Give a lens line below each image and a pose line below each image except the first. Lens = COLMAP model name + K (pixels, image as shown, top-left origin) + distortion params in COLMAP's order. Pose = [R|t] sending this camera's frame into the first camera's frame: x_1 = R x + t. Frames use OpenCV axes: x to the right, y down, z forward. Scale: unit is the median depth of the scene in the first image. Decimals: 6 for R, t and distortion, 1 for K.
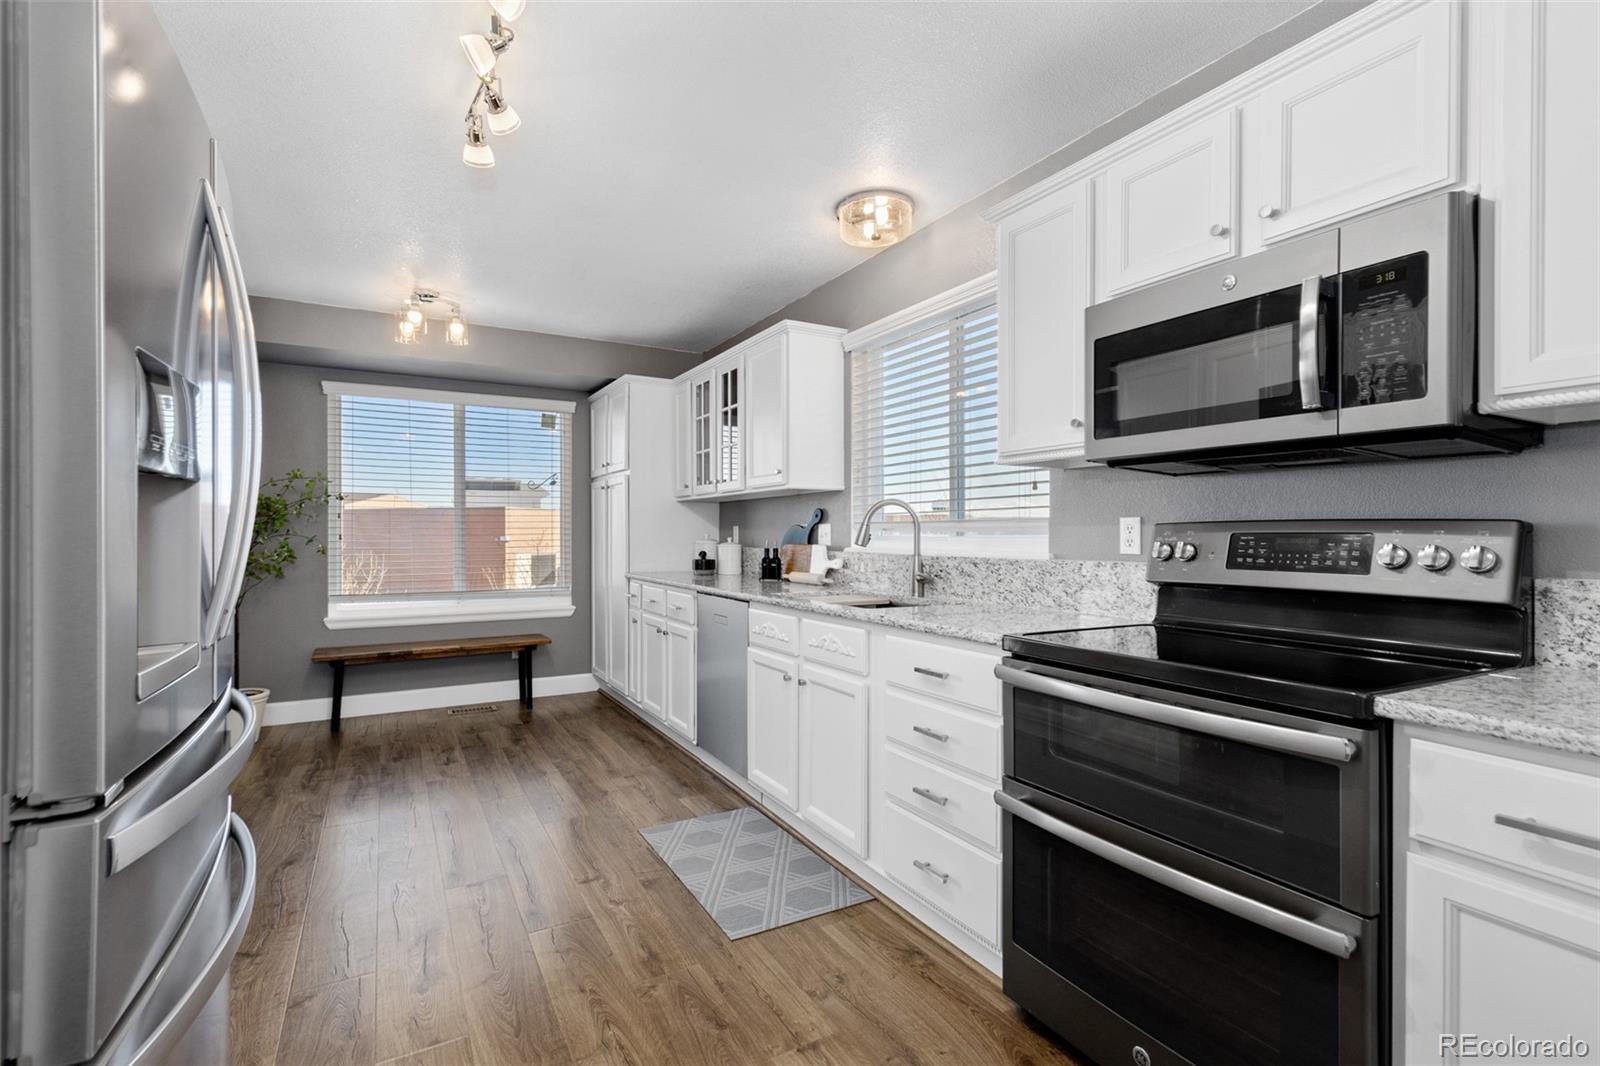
lens RADIAL K [[735.4, 0, 794.2], [0, 735.4, 533.5], [0, 0, 1]] dist [0.015642, -0.000954]
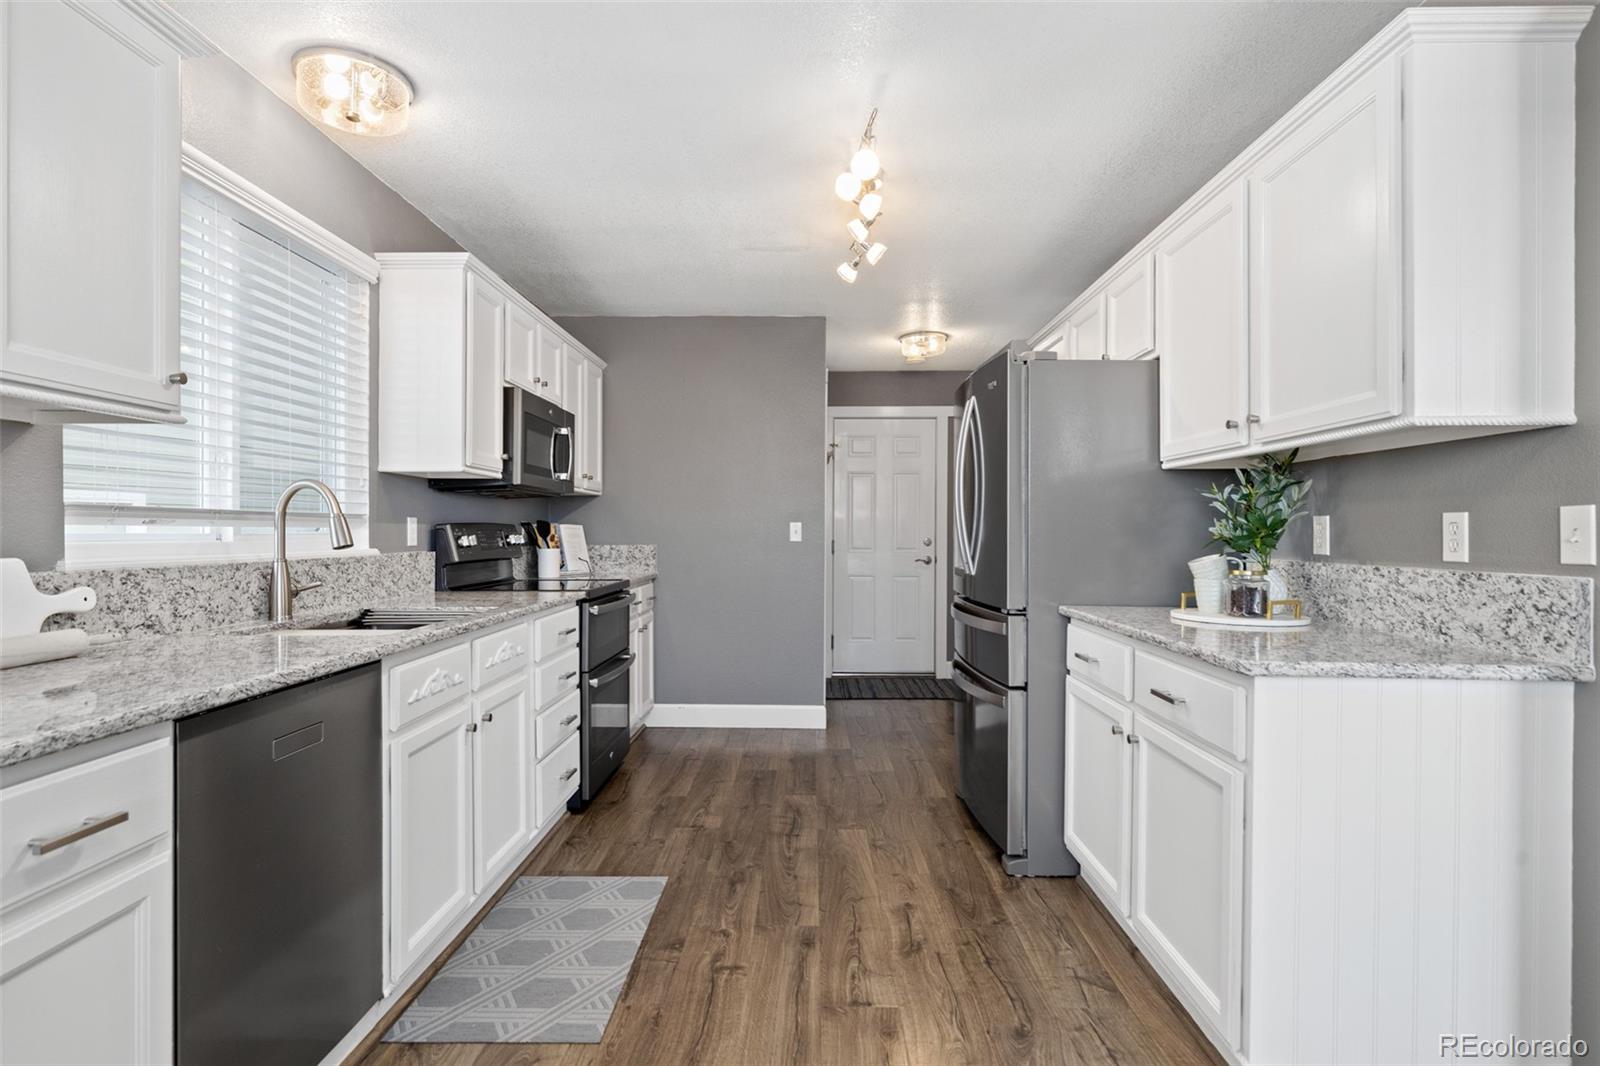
lens RADIAL K [[932.0, 0, 793.0], [0, 932.0, 532.6], [0, 0, 1]] dist [0.001172, 0.000065]
pose [[-0.868715, -0.000526, 0.495312, -0.920384], [-0.001302, 0.999998, -0.001223, 0.005172], [-0.495310, -0.001707, -0.868714, 2.037735]]
